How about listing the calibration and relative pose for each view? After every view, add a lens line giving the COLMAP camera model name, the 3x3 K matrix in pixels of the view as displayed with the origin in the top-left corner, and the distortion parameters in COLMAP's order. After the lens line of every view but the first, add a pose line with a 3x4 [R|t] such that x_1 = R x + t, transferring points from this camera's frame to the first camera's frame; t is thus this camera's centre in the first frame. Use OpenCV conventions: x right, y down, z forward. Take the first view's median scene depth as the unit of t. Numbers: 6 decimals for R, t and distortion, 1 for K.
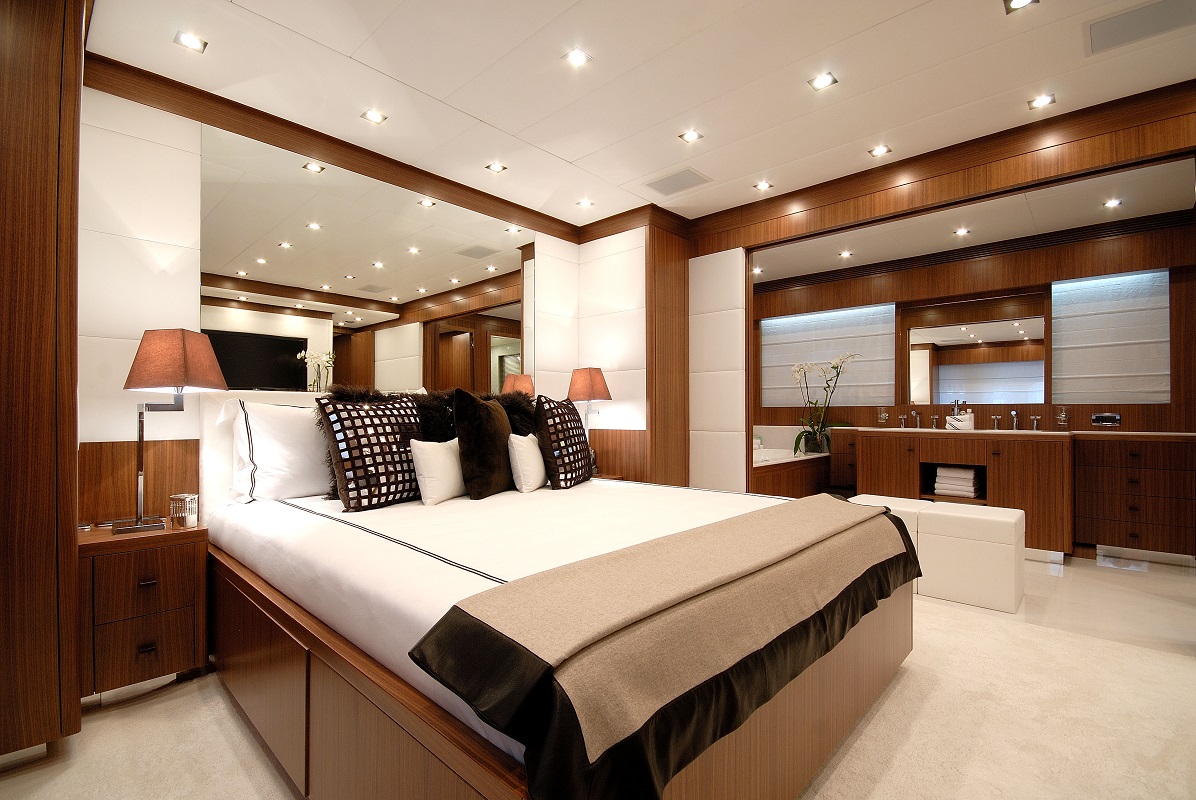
lens RADIAL K [[523.6, 0, 600.8], [0, 523.6, 412.8], [0, 0, 1]] dist [0.000485, -0.004392]
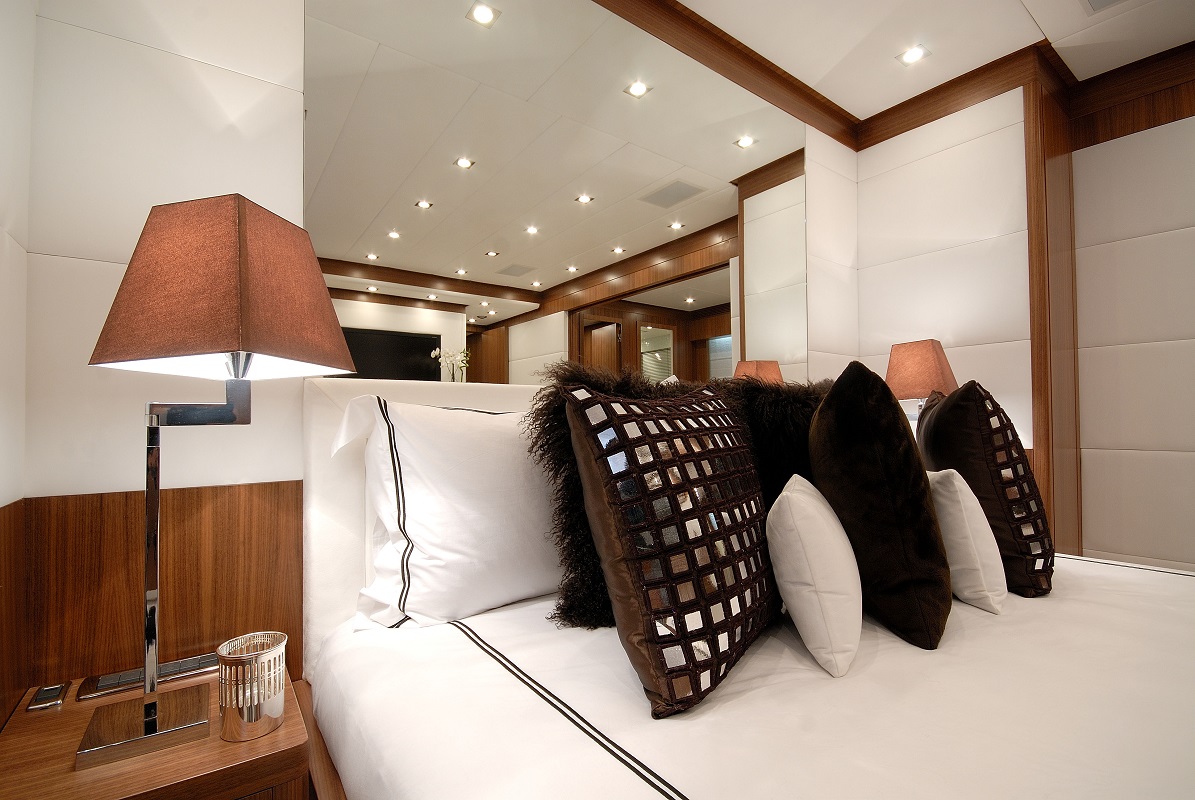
lens RADIAL K [[523.2, 0, 595.0], [0, 523.2, 415.1], [0, 0, 1]] dist [0.000485, -0.004392]
pose [[0.981060, -0.007967, -0.193540, -0.183379], [0.006546, 0.999947, -0.007982, -0.001919], [0.193594, 0.006564, 0.981060, 0.259220]]
